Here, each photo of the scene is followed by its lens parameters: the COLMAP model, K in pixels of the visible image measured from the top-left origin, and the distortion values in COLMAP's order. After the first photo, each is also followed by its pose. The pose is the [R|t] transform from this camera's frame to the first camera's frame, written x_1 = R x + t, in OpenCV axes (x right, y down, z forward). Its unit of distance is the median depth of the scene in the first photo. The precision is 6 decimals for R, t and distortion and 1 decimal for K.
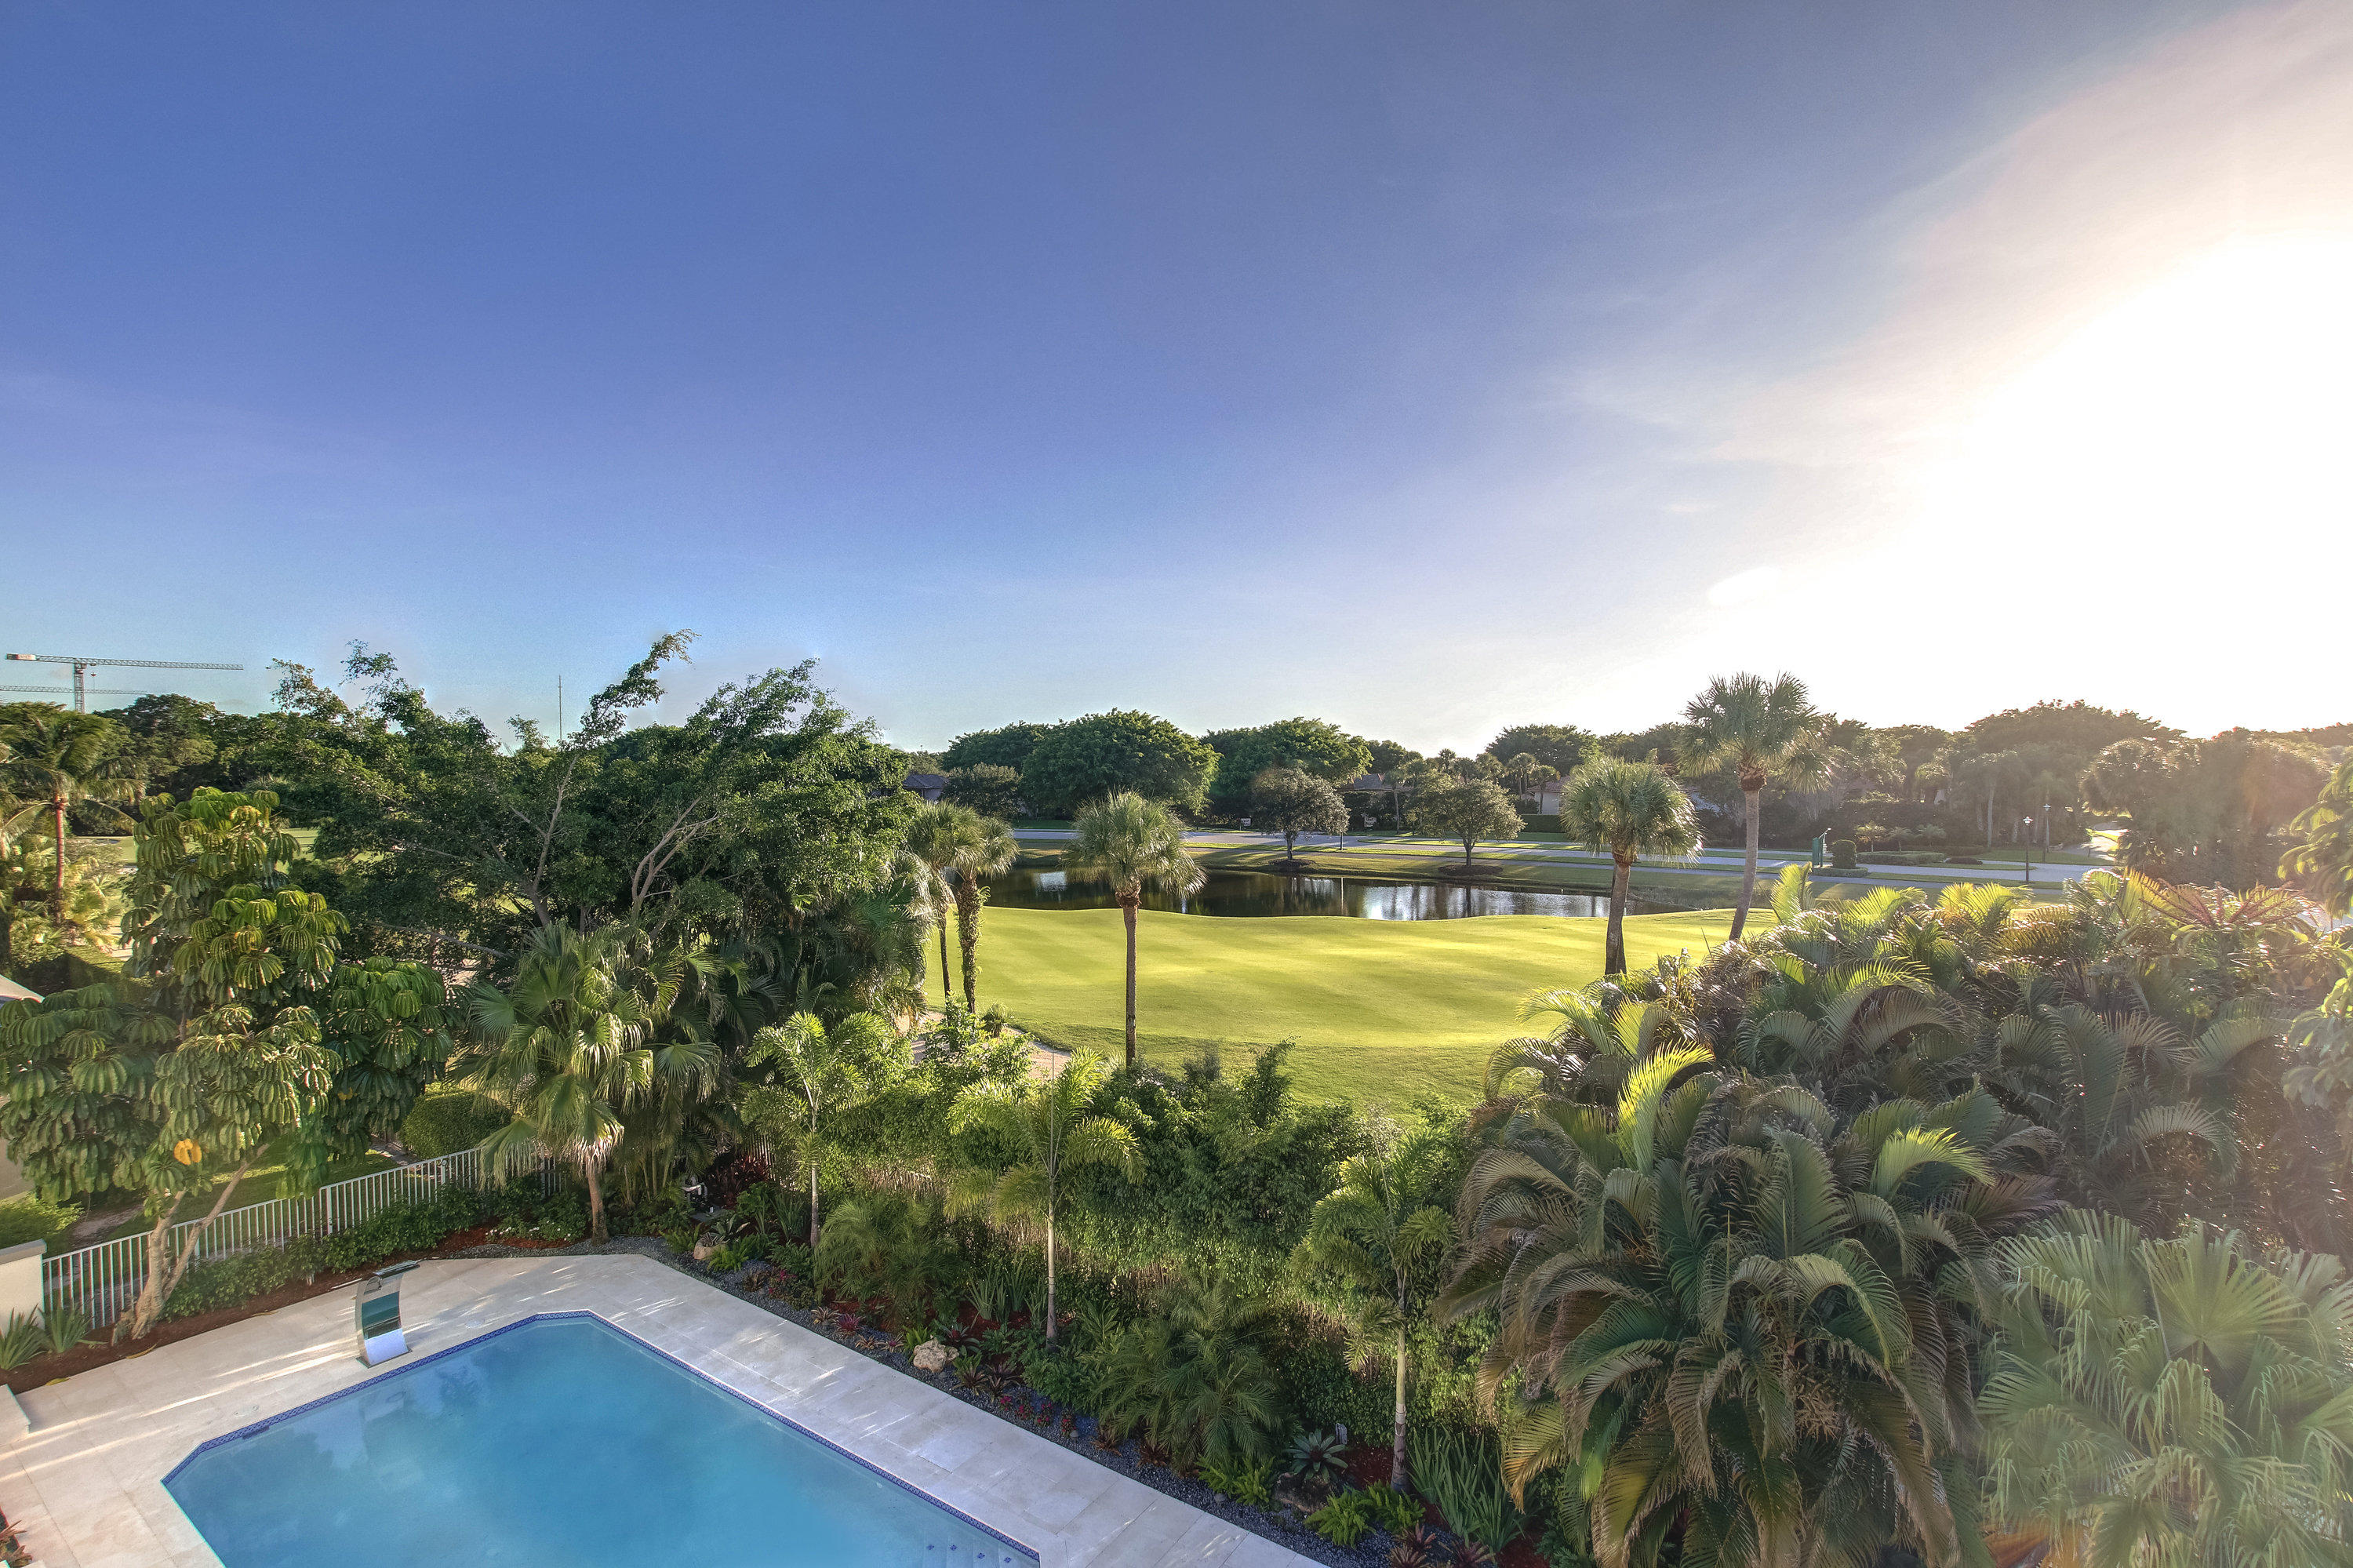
lens RADIAL K [[1098.1, 0, 1181.1], [0, 1098.1, 794.8], [0, 0, 1]] dist [-0.018253, 0.001676]
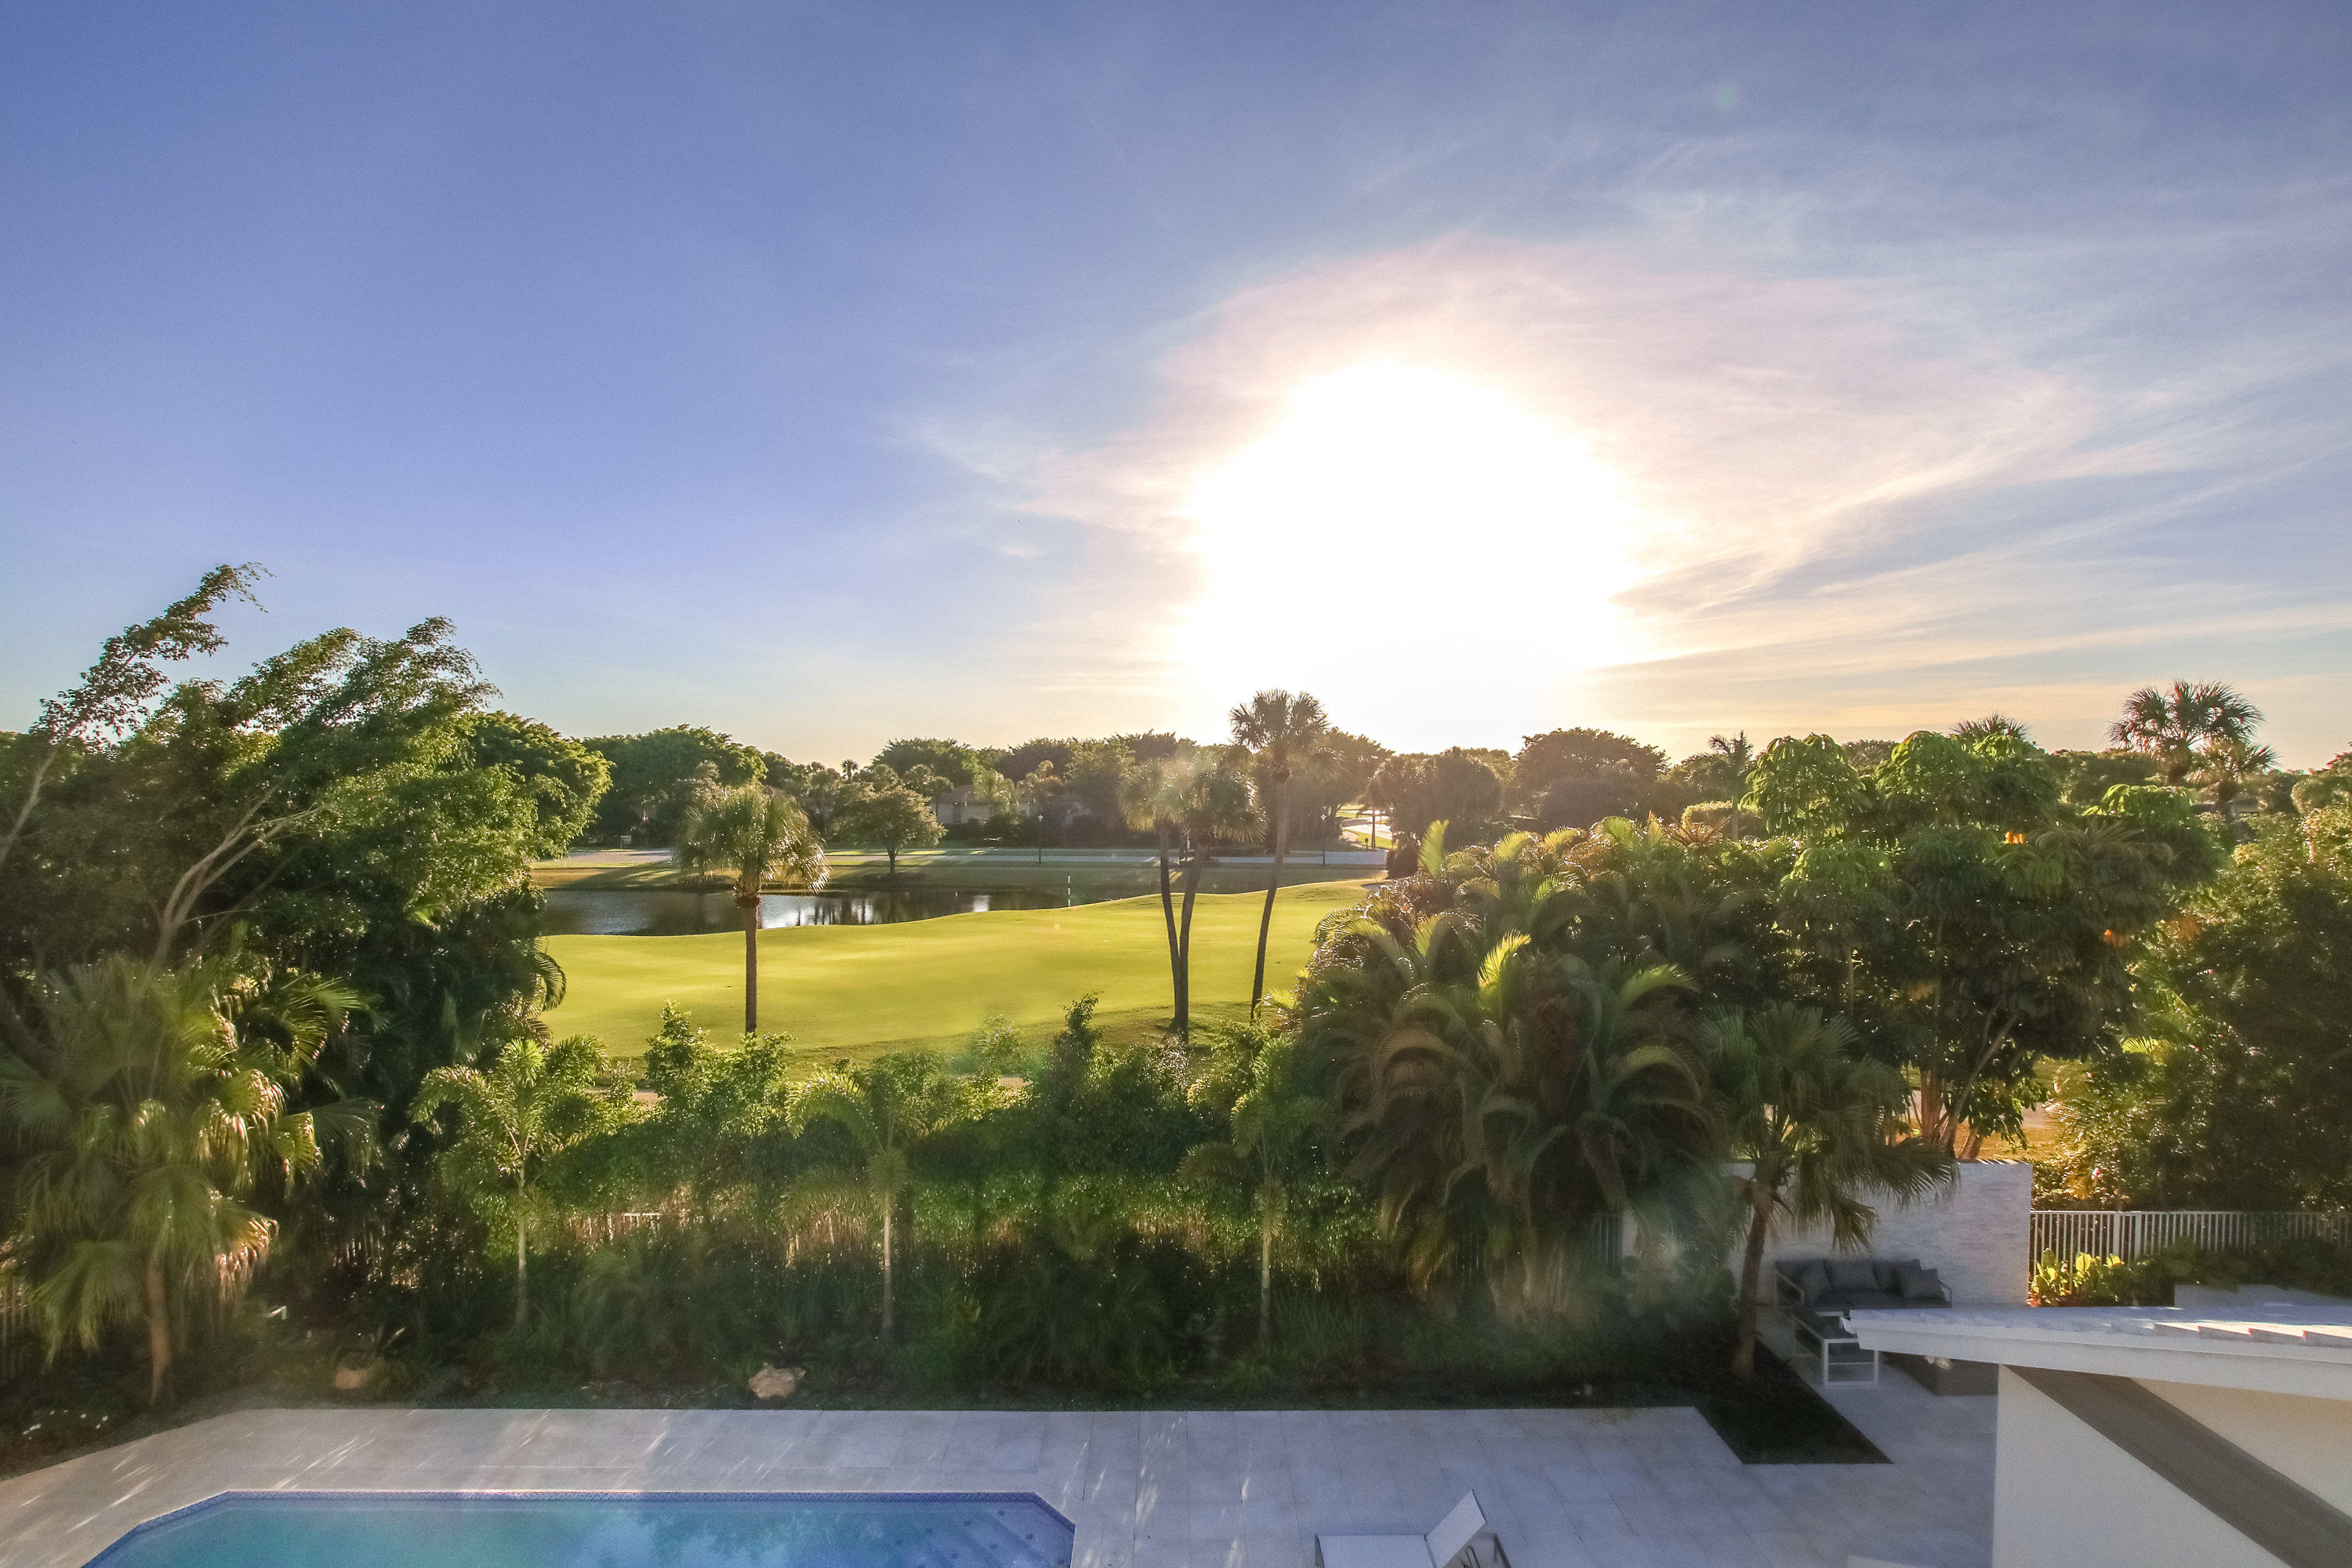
lens RADIAL K [[1097.6, 0, 1182.9], [0, 1097.6, 789.7], [0, 0, 1]] dist [-0.018253, 0.001676]
pose [[0.820068, -0.004108, 0.572252, -0.354249], [0.016467, 0.999730, -0.016422, 0.027975], [-0.572029, 0.022890, 0.819914, 0.032362]]
